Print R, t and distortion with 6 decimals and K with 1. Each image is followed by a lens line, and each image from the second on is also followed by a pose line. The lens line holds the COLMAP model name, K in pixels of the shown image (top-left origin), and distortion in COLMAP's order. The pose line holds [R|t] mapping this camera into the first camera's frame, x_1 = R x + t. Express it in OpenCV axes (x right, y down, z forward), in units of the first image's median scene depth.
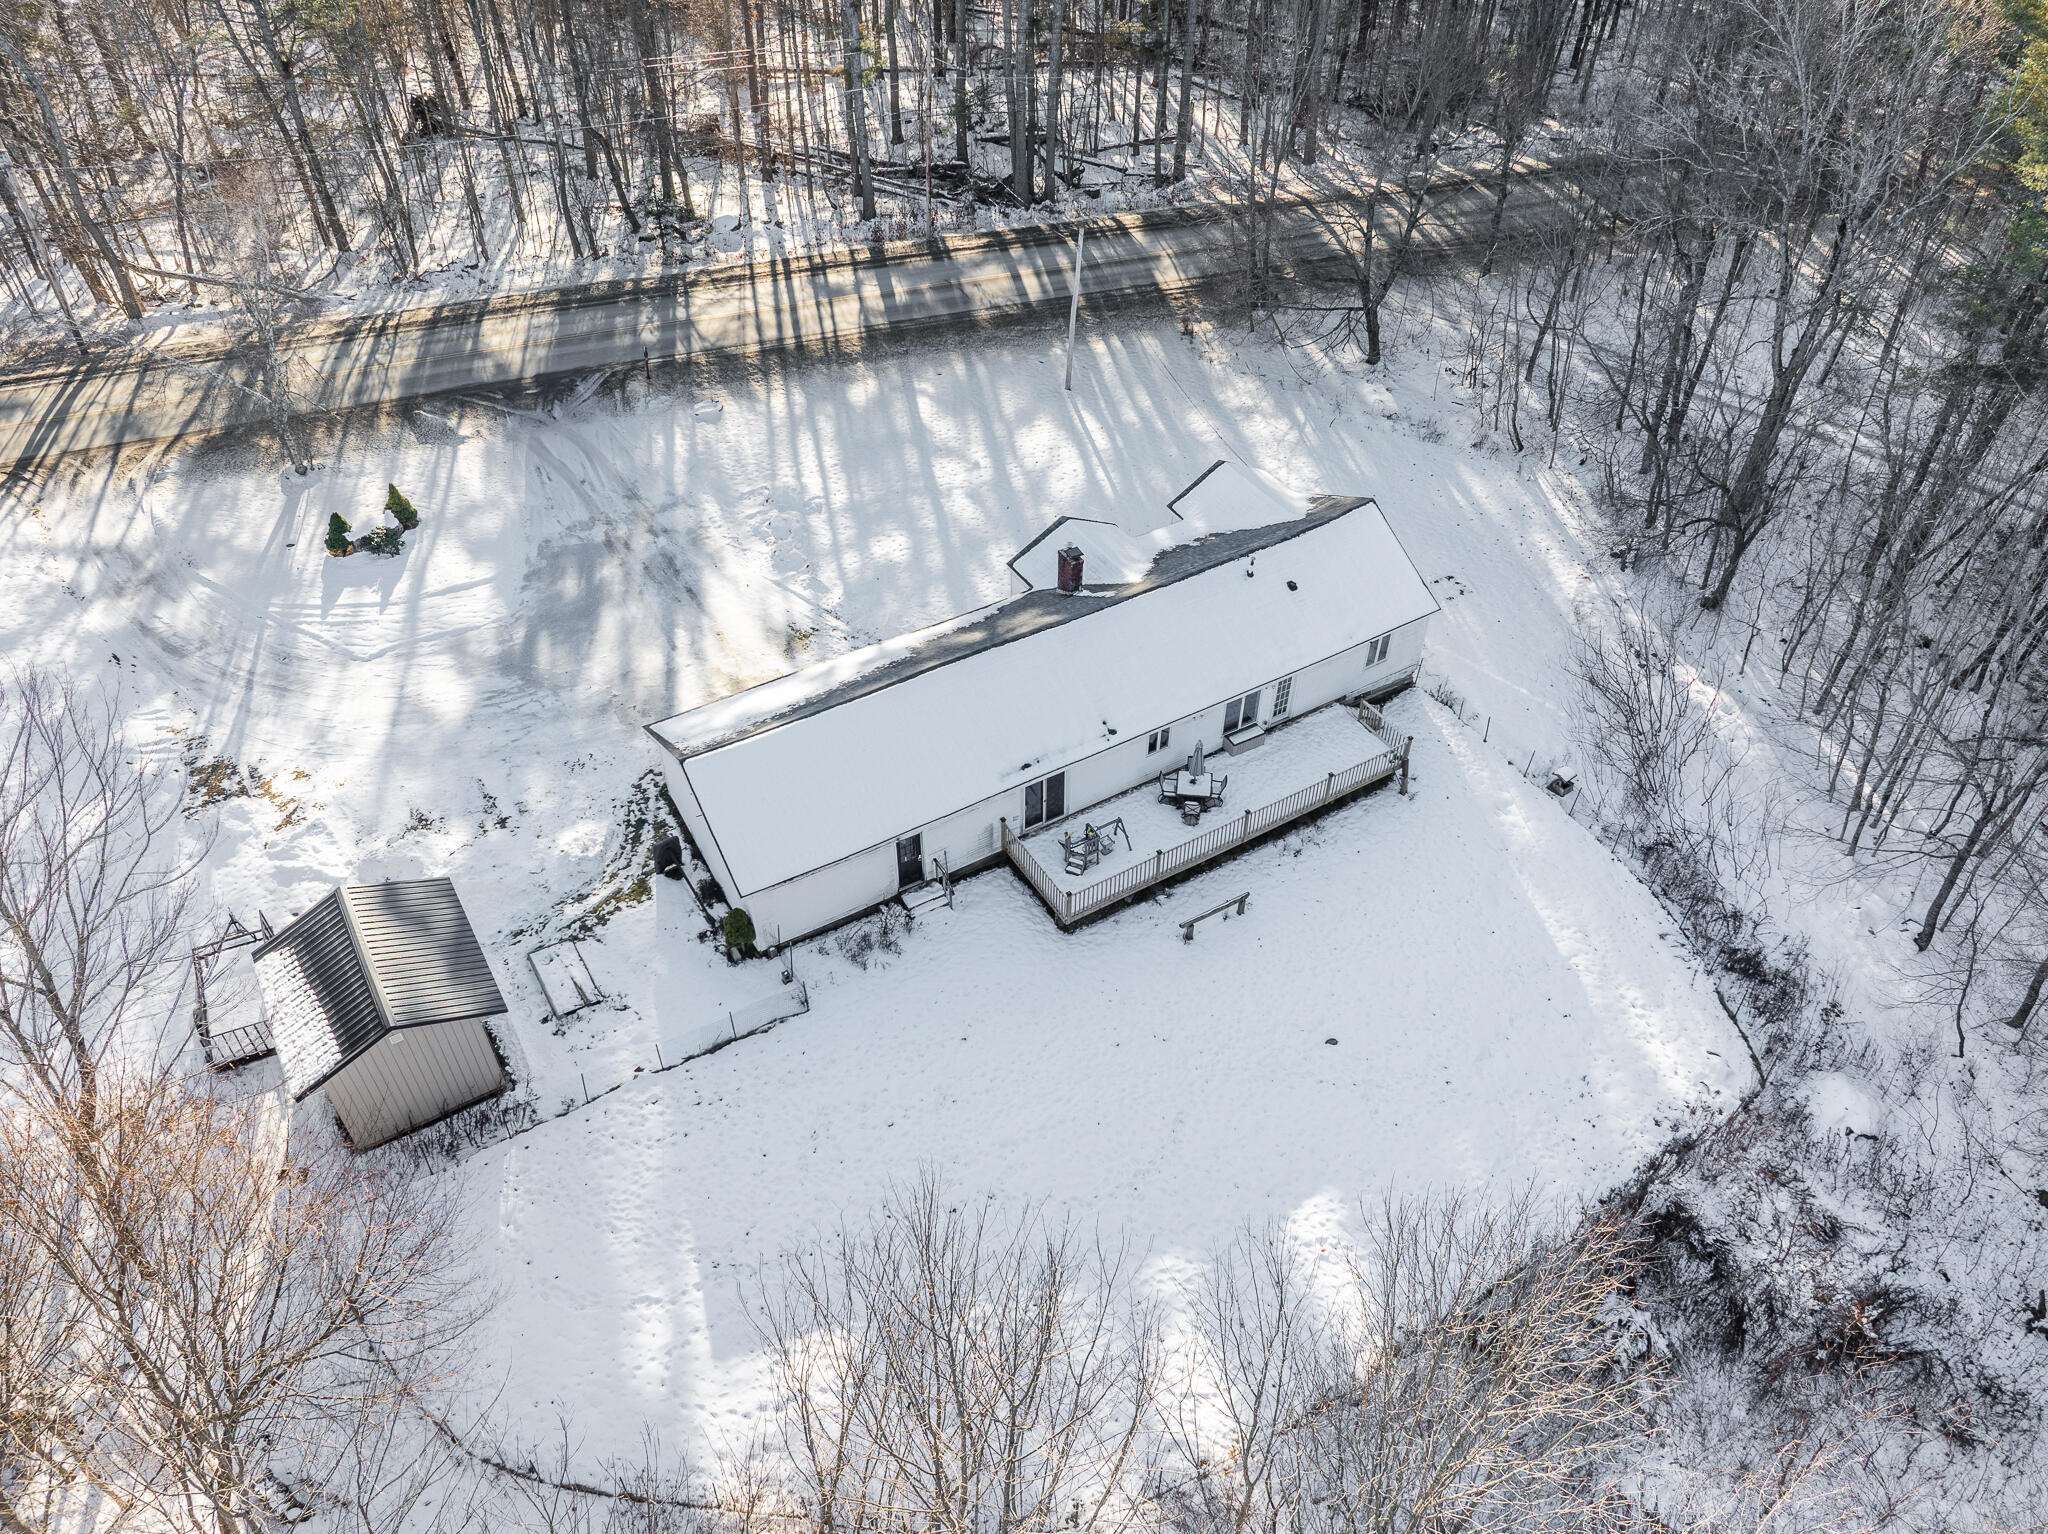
lens RADIAL K [[1472.0, 0, 1024.0], [0, 1472.0, 767.0], [0, 0, 1]] dist [-0.038297, -0.005206]
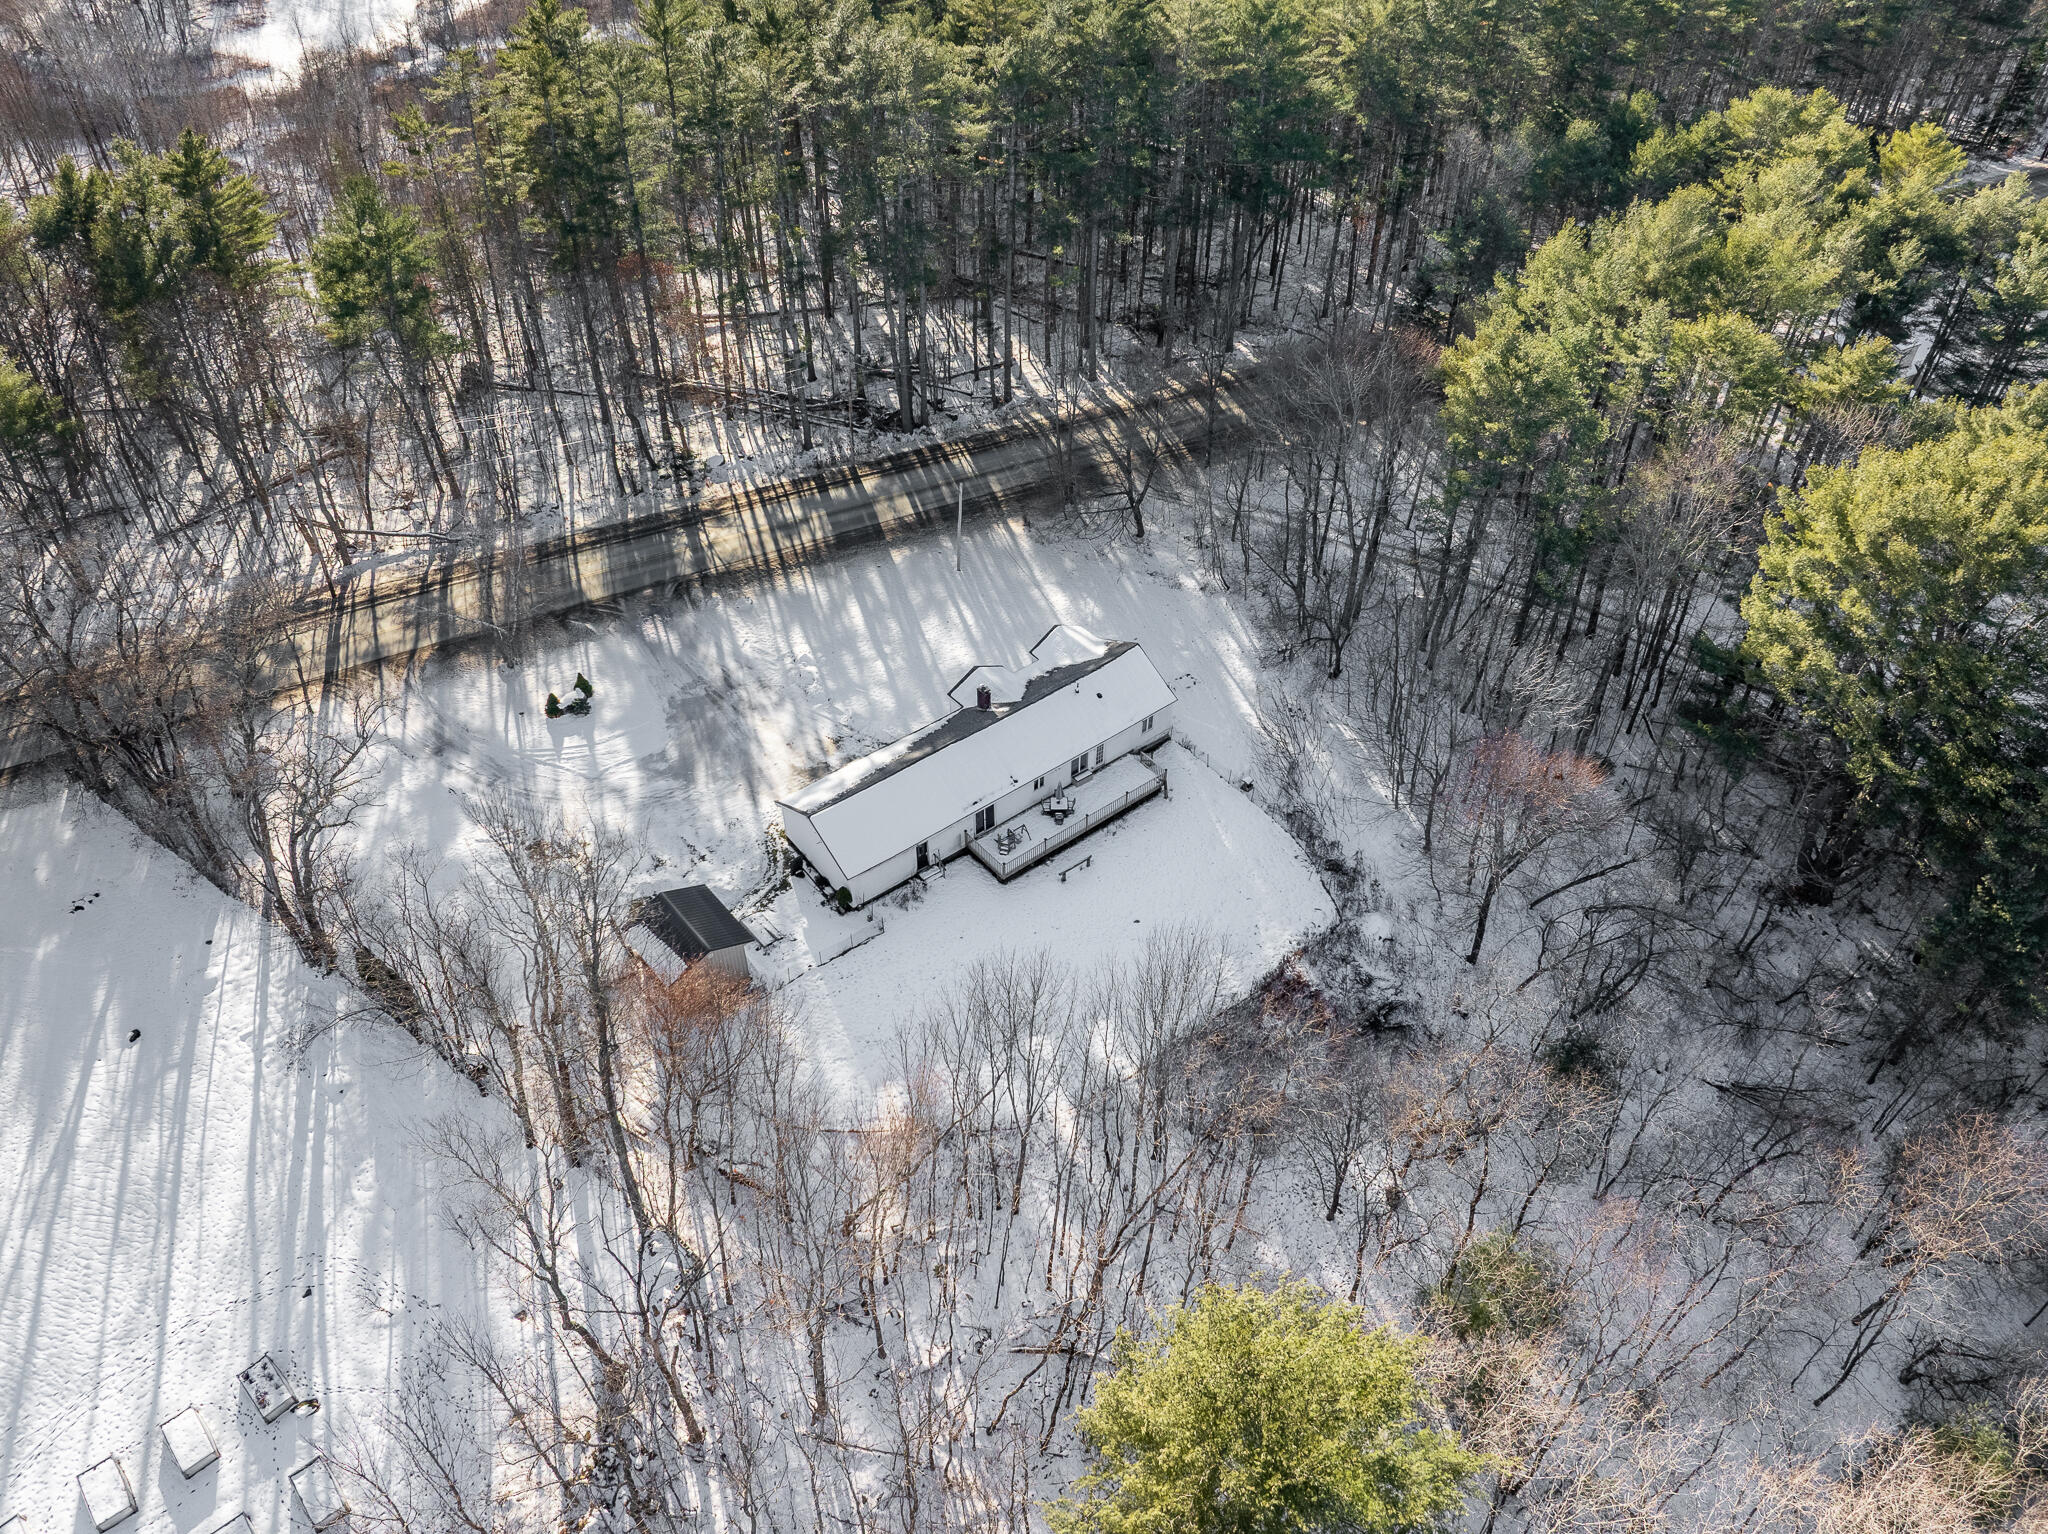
lens RADIAL K [[1430.7, 0, 1024.0], [0, 1430.7, 767.0], [0, 0, 1]] dist [-0.038219, -0.001503]
pose [[0.990740, -0.092144, 0.099721, -0.113616], [0.093548, 0.995570, -0.009484, -0.023071], [-0.098405, 0.018725, 0.994970, -0.874286]]
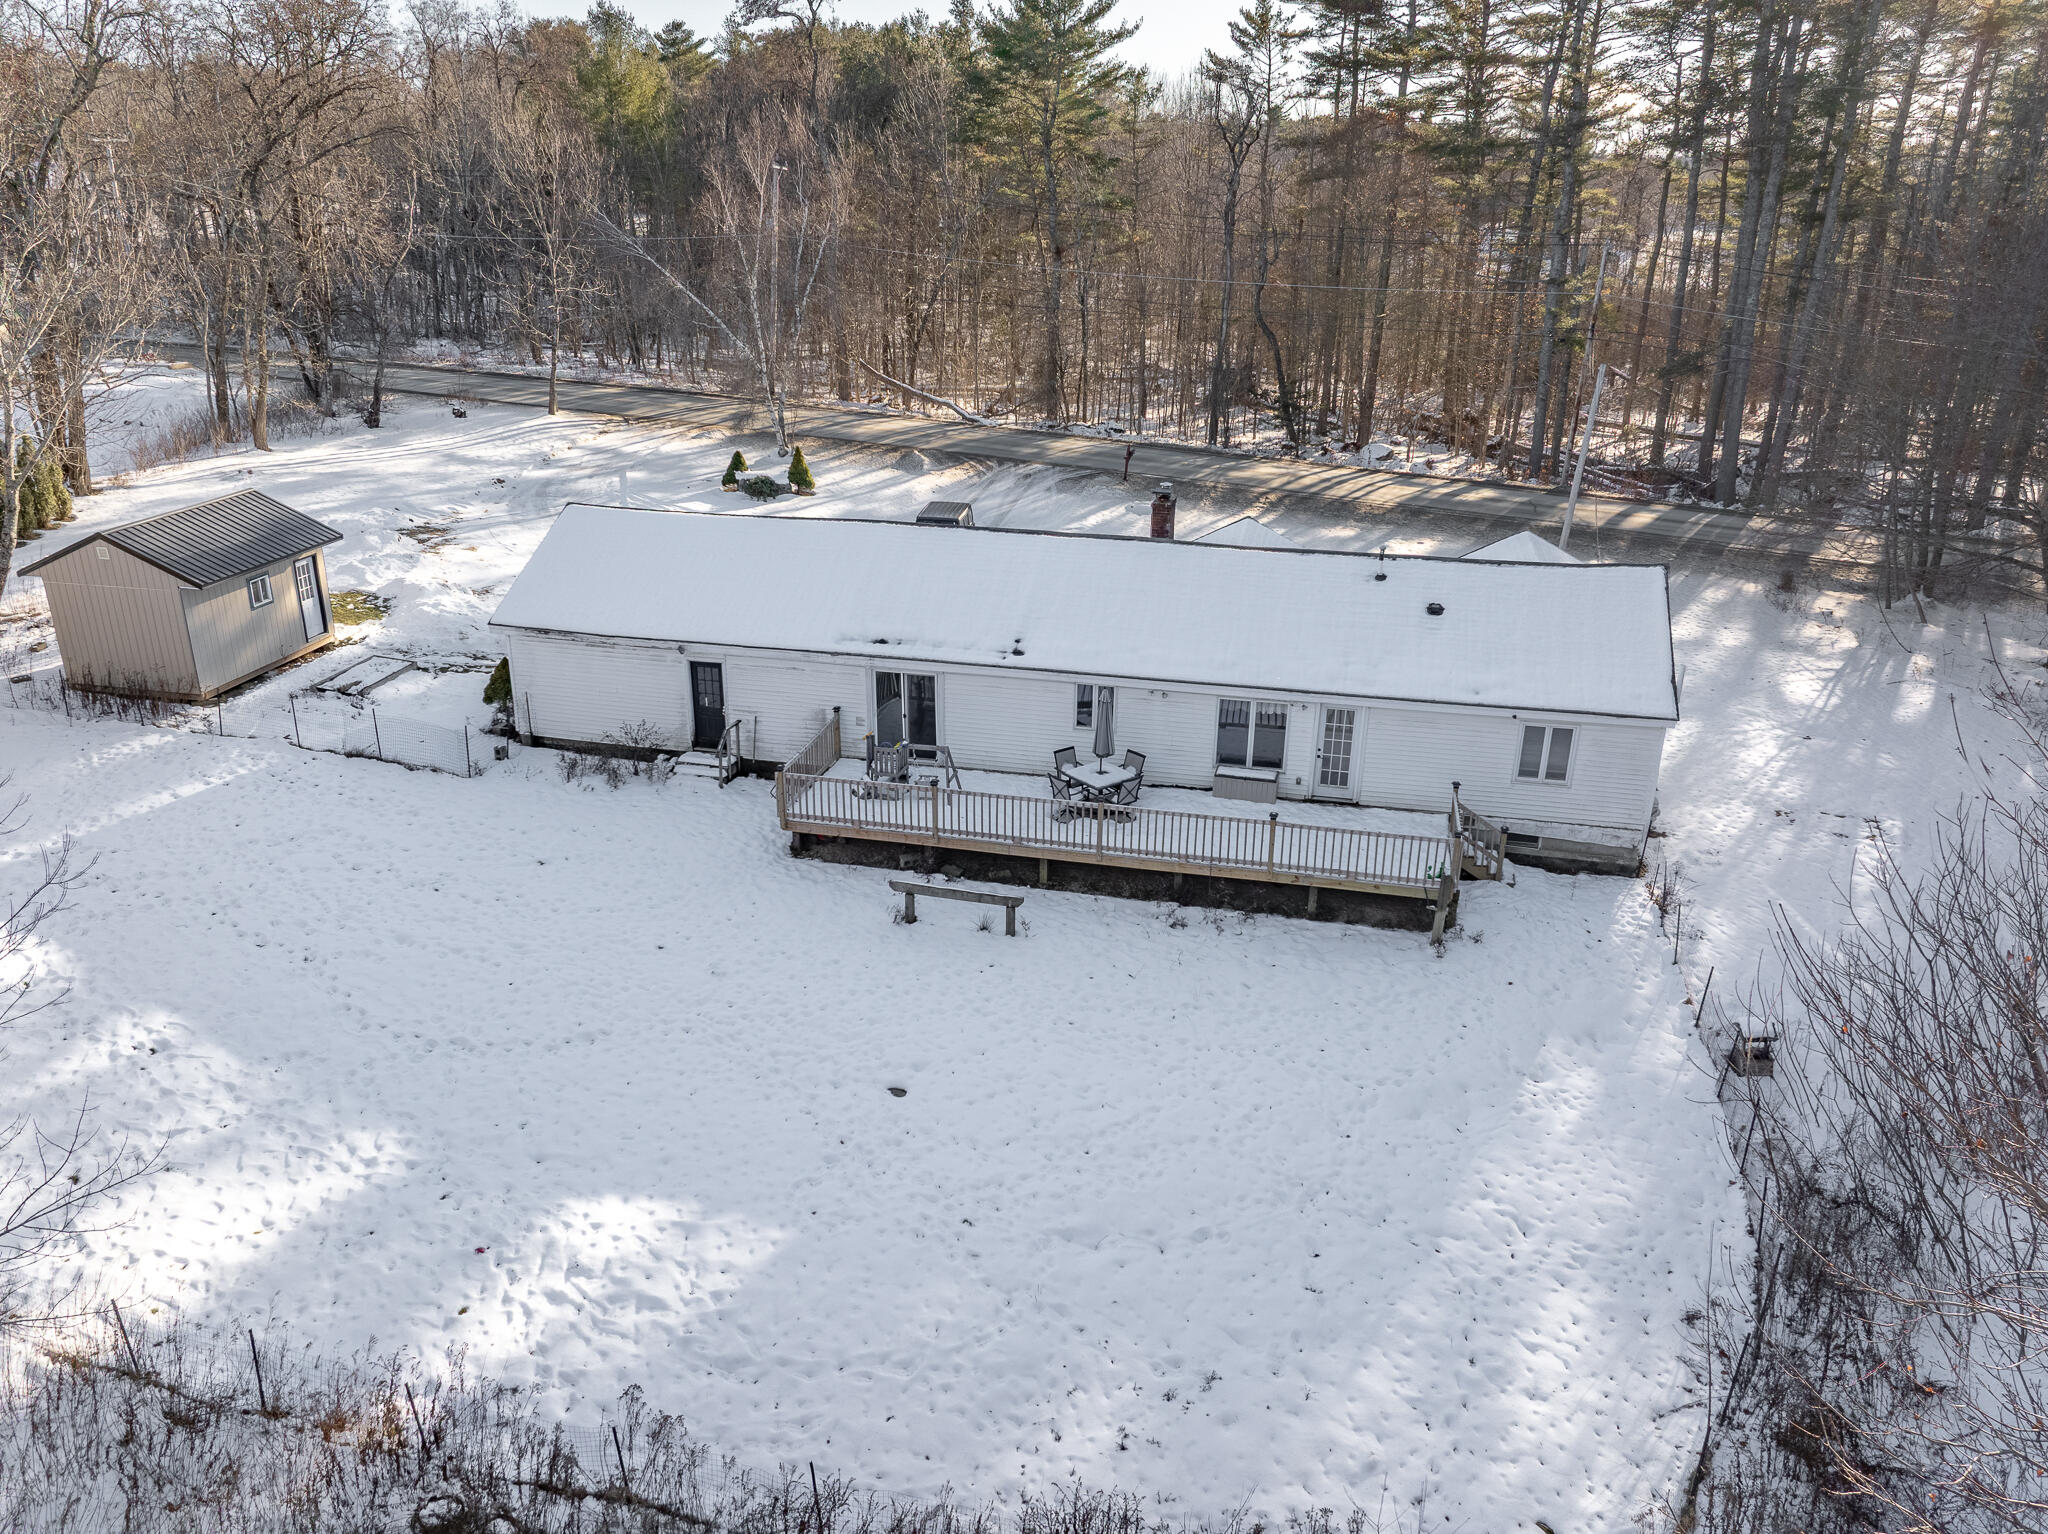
lens RADIAL K [[1472.0, 0, 1024.0], [0, 1472.0, 767.0], [0, 0, 1]] dist [-0.038297, -0.005206]
pose [[0.716115, 0.263586, -0.646299, 0.497555], [-0.485922, 0.852981, -0.190534, 0.144716], [0.501058, 0.450495, 0.738915, 0.494609]]
